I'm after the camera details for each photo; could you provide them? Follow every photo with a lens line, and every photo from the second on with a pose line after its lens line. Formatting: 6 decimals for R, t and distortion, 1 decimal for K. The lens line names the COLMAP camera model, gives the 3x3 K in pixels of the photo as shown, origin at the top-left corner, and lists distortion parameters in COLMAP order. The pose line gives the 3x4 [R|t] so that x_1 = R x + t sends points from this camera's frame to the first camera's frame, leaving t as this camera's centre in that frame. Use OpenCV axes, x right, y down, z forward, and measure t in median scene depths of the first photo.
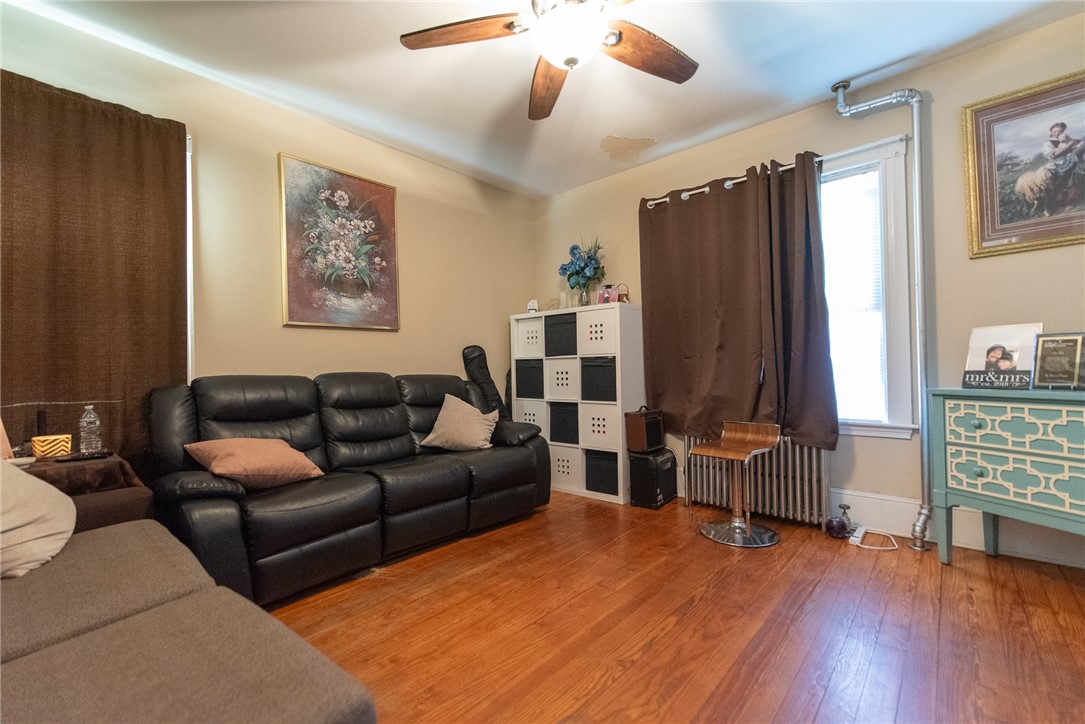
lens RADIAL K [[470.1, 0, 546.0], [0, 470.1, 361.9], [0, 0, 1]] dist [0.003688, 0.000323]
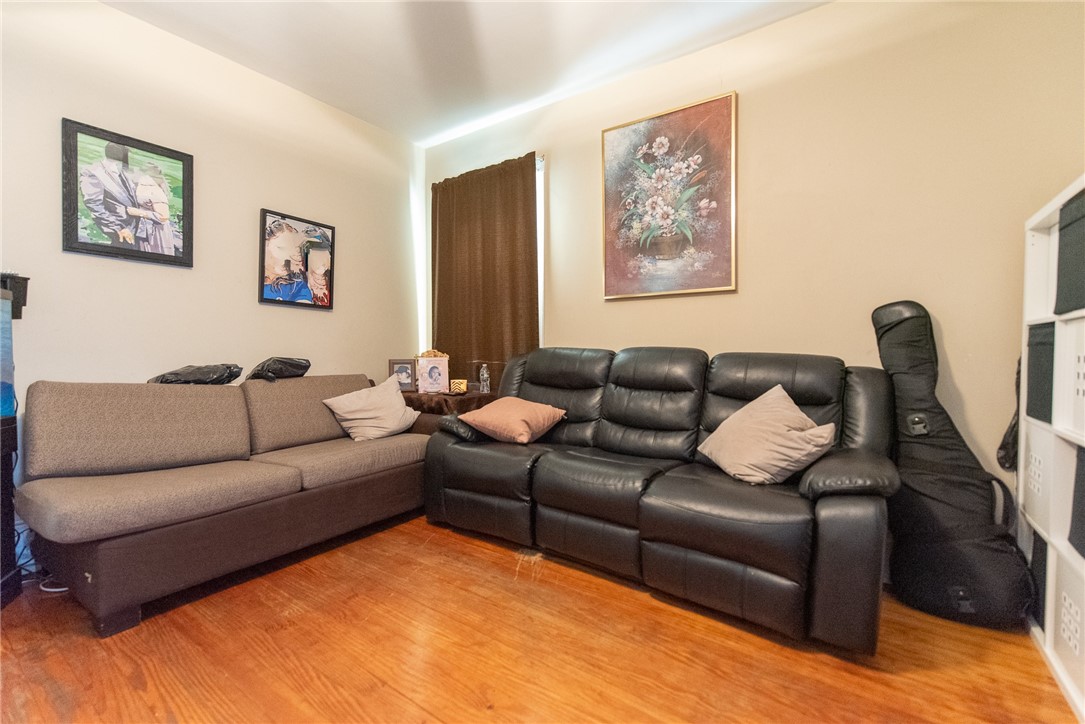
lens RADIAL K [[470.1, 0, 547.0], [0, 470.1, 361.4], [0, 0, 1]] dist [0.003688, 0.000323]
pose [[0.096493, 0.042655, -0.994419, 0.428546], [0.003114, 0.999063, 0.043157, 0.010815], [0.995329, -0.007261, 0.096270, 0.717042]]
